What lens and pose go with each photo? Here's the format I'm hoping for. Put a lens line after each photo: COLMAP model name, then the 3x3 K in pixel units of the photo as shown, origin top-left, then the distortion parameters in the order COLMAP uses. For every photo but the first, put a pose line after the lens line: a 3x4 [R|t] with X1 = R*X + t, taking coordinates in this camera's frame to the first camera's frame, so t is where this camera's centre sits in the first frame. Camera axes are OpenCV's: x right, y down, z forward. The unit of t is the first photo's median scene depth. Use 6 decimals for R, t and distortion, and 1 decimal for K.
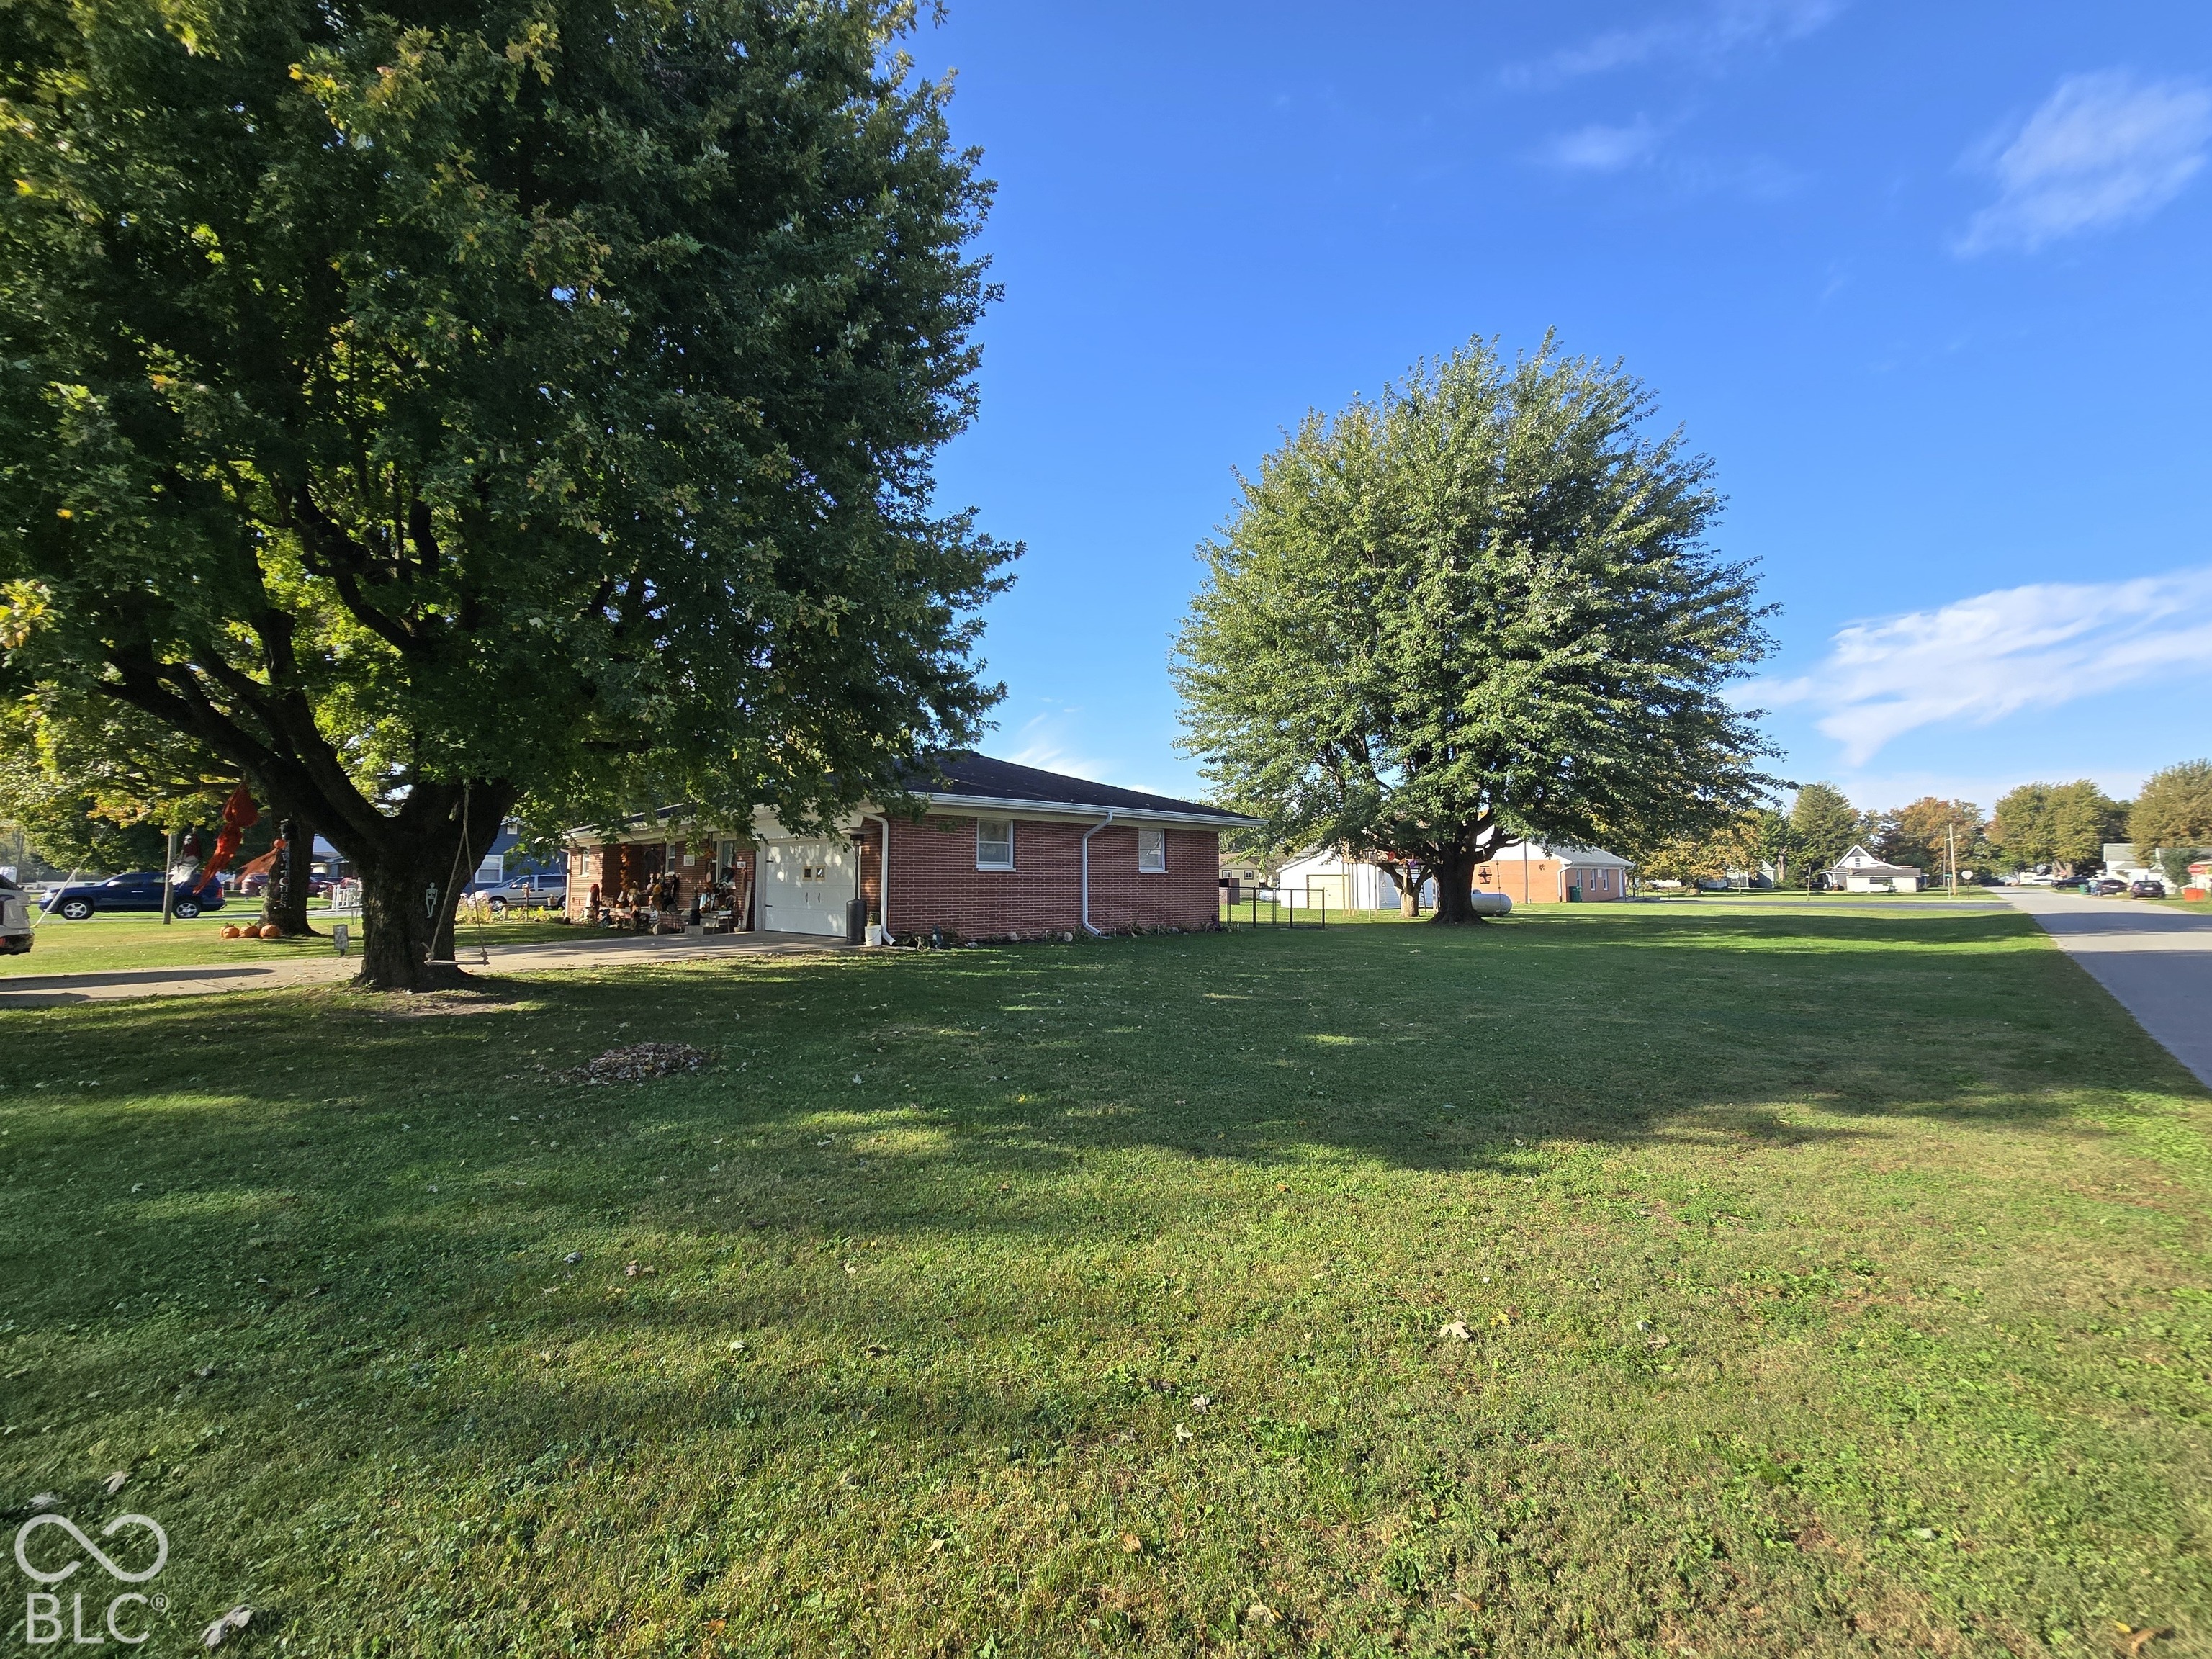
lens RADIAL K [[878.0, 0, 1109.4], [0, 878.0, 812.6], [0, 0, 1]] dist [-0.002079, -0.000269]
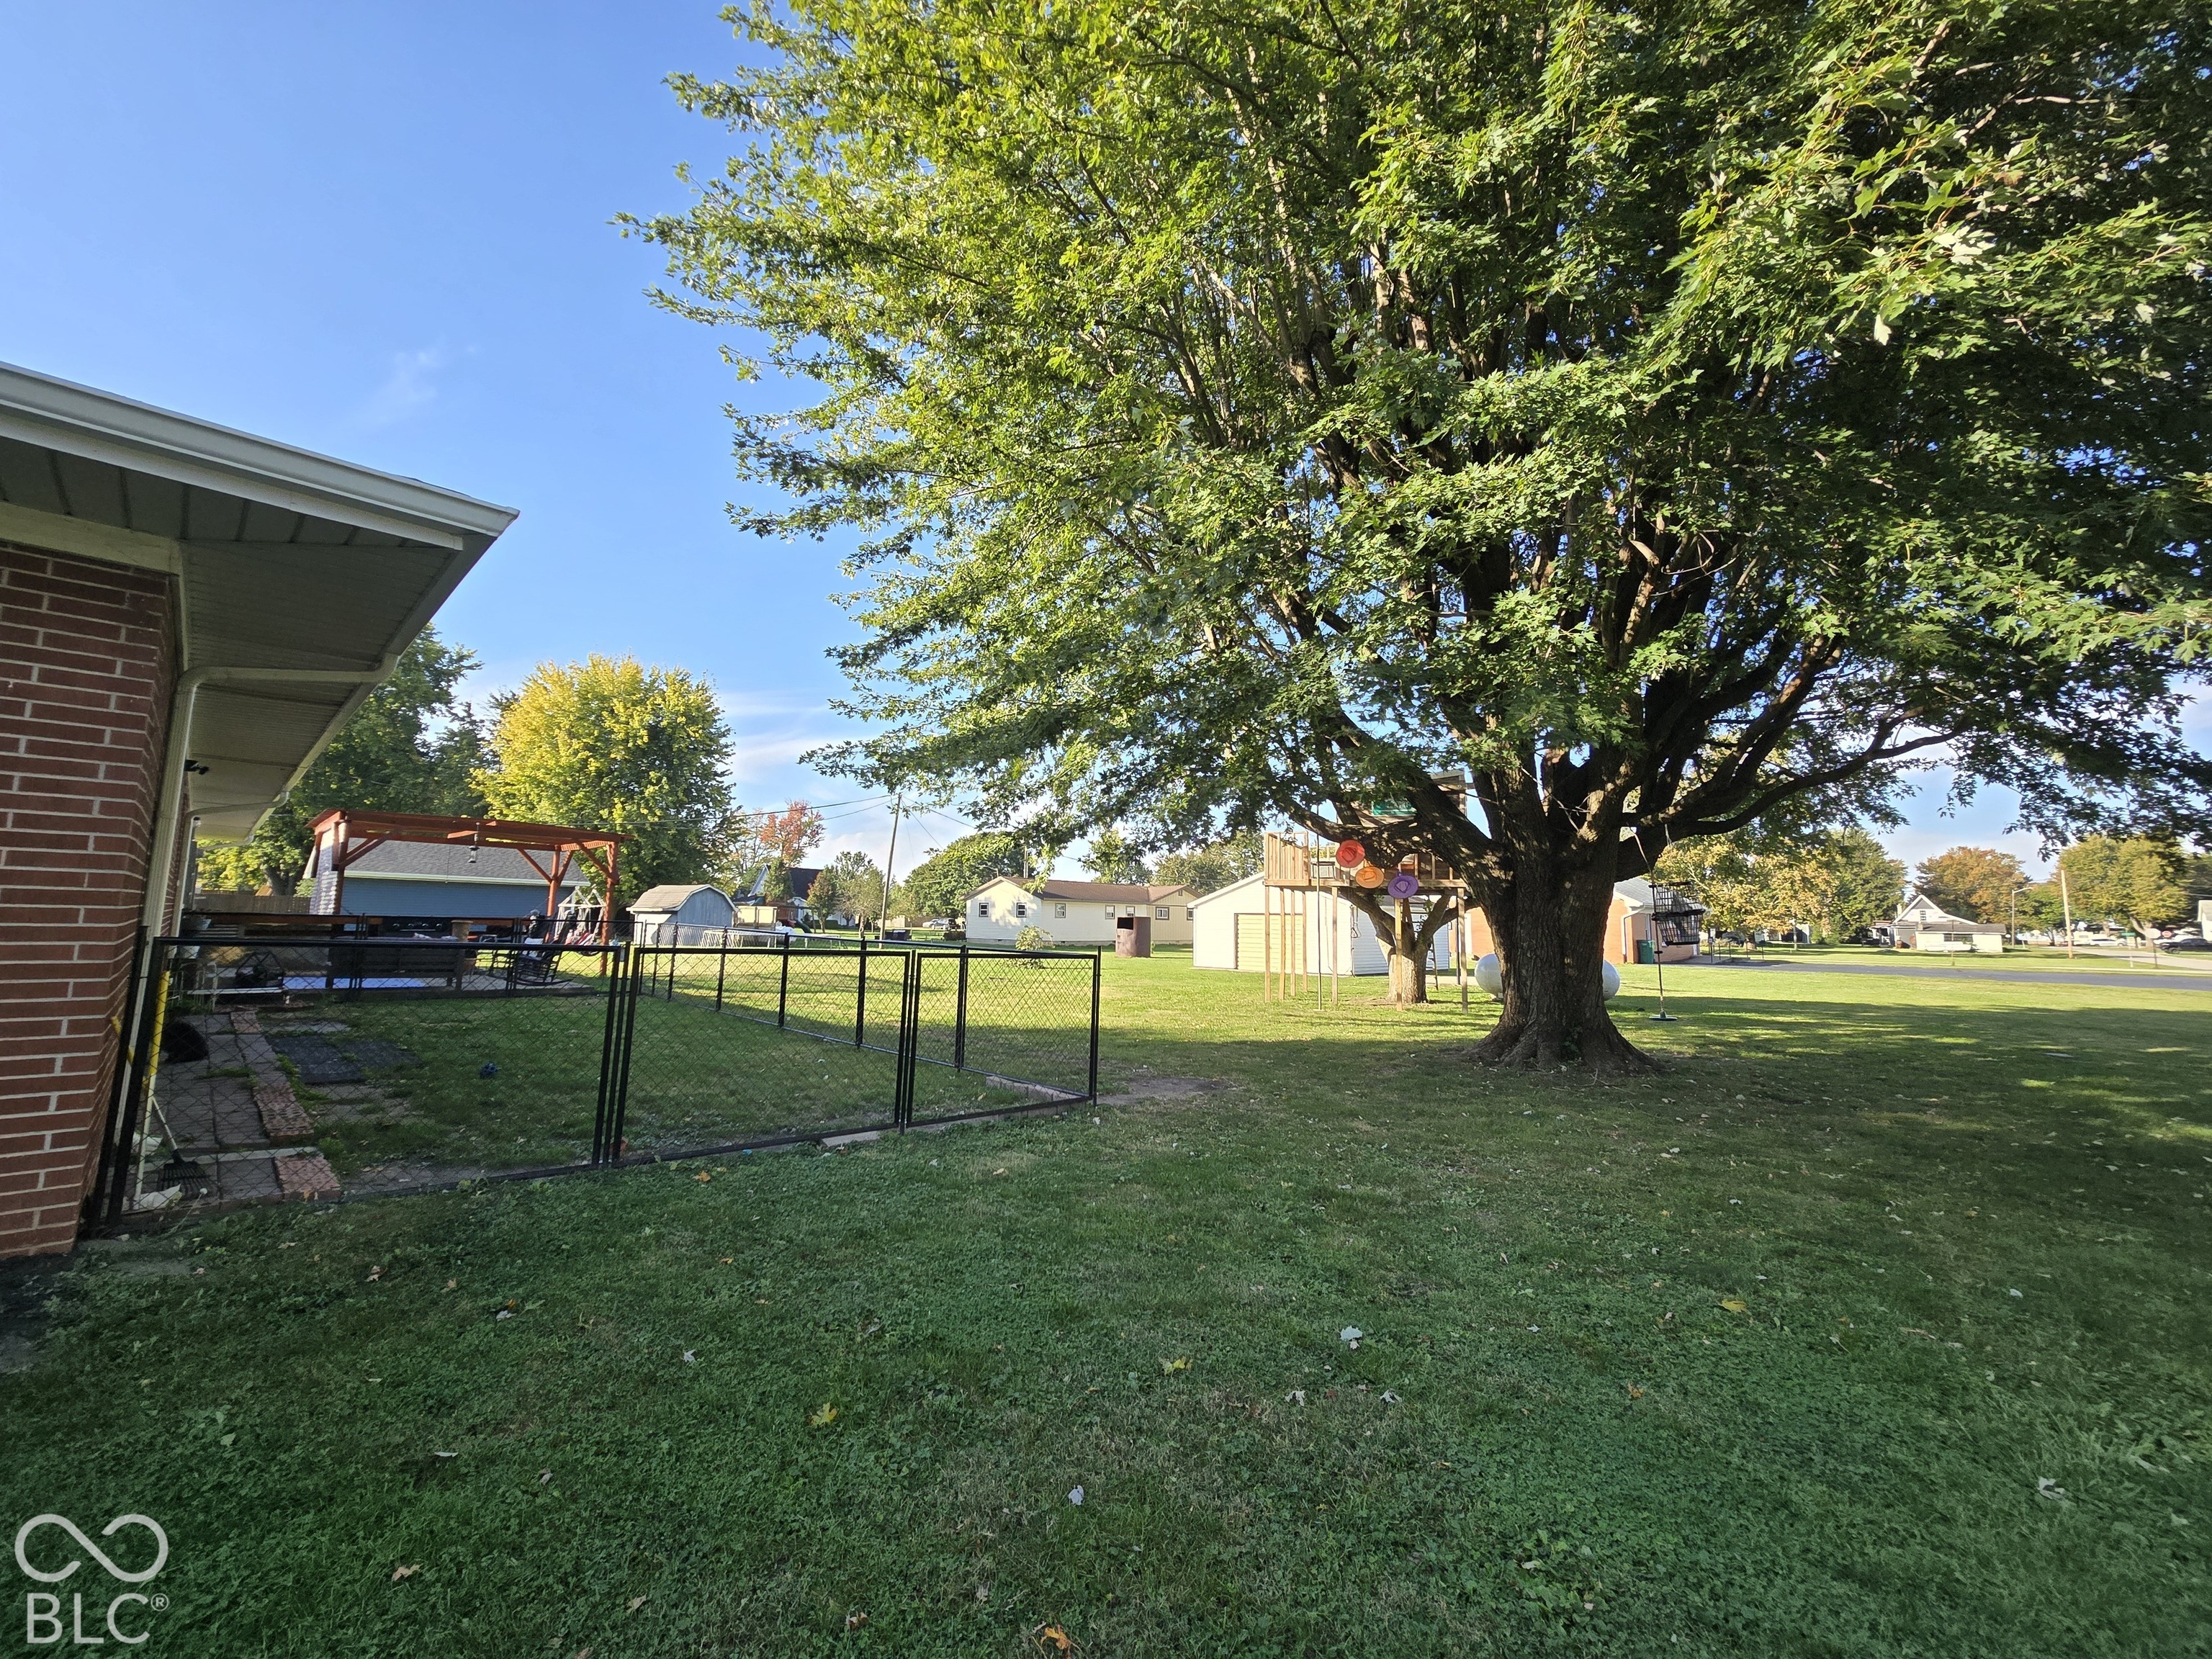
lens RADIAL K [[878.0, 0, 1109.4], [0, 878.0, 812.6], [0, 0, 1]] dist [-0.002079, -0.000269]
pose [[0.999712, 0.022097, 0.009358, 0.054514], [-0.021660, 0.998773, -0.044532, 0.012703], [-0.010331, 0.044316, 0.998964, 0.163884]]
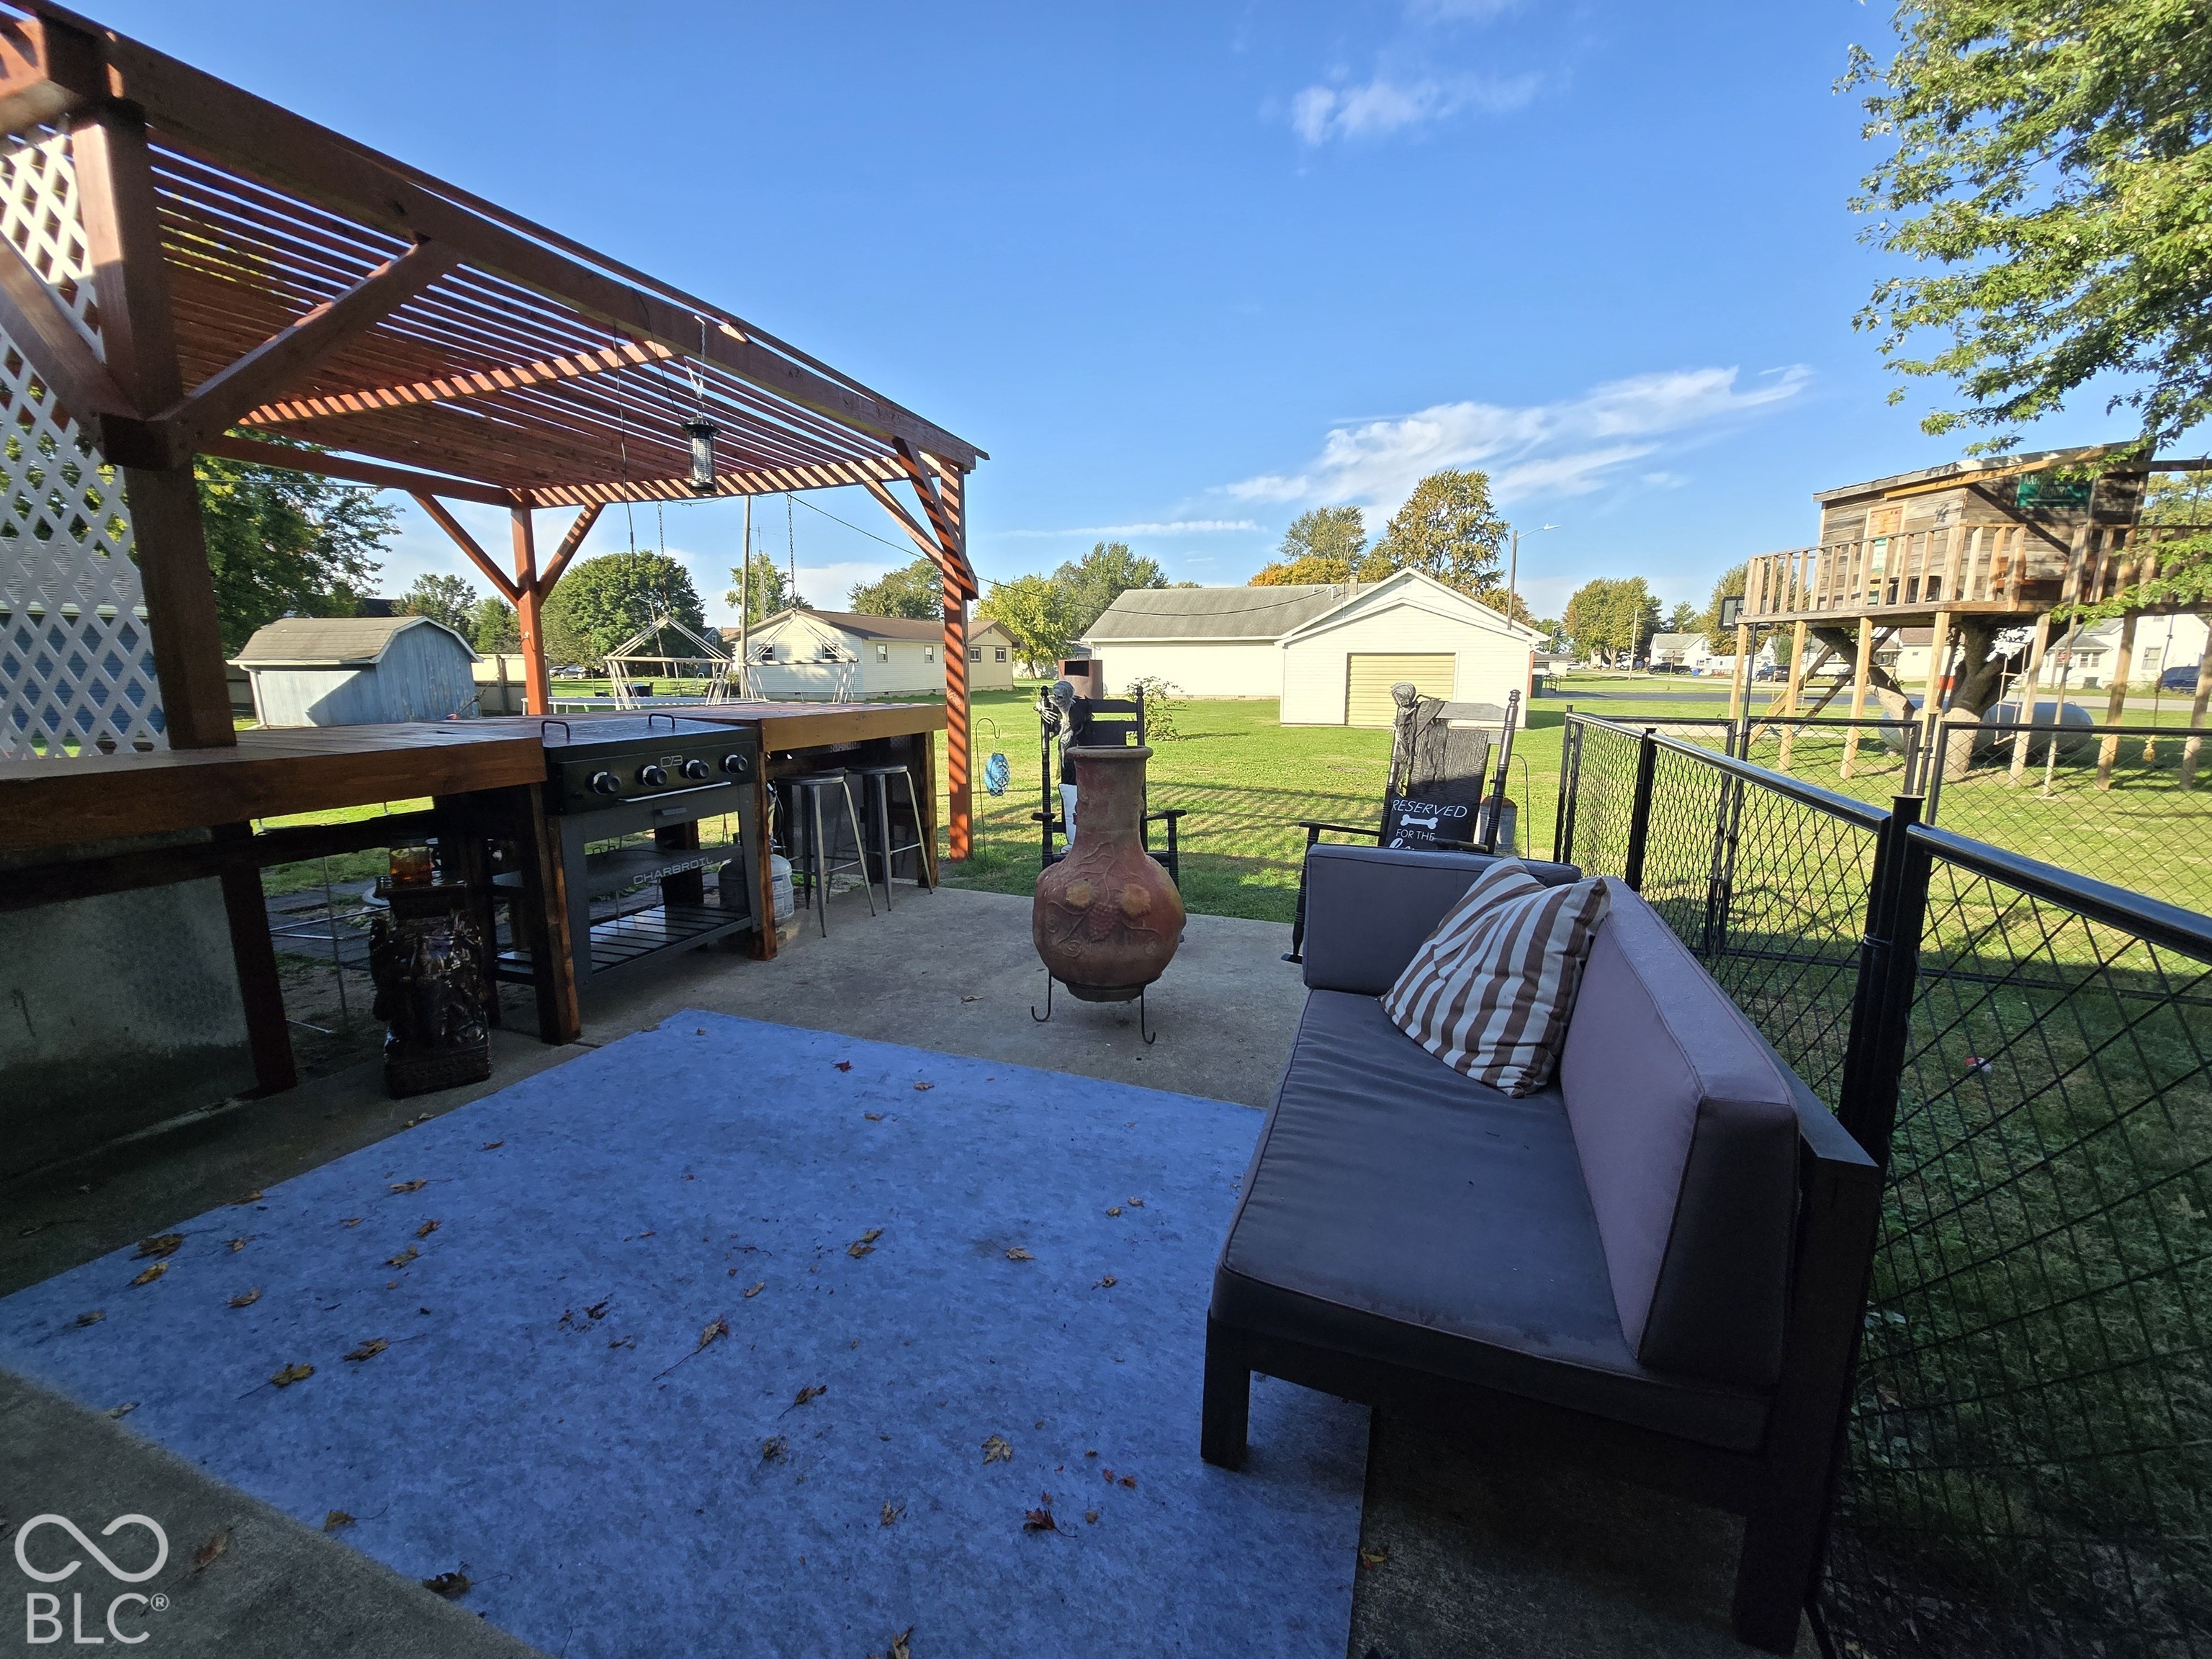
lens RADIAL K [[878.0, 0, 1109.4], [0, 878.0, 812.6], [0, 0, 1]] dist [-0.002079, -0.000269]
pose [[0.904200, -0.069561, 0.421406, -0.042158], [-0.035337, 0.971082, 0.236117, 0.019733], [-0.425644, -0.228389, 0.875594, 0.261342]]
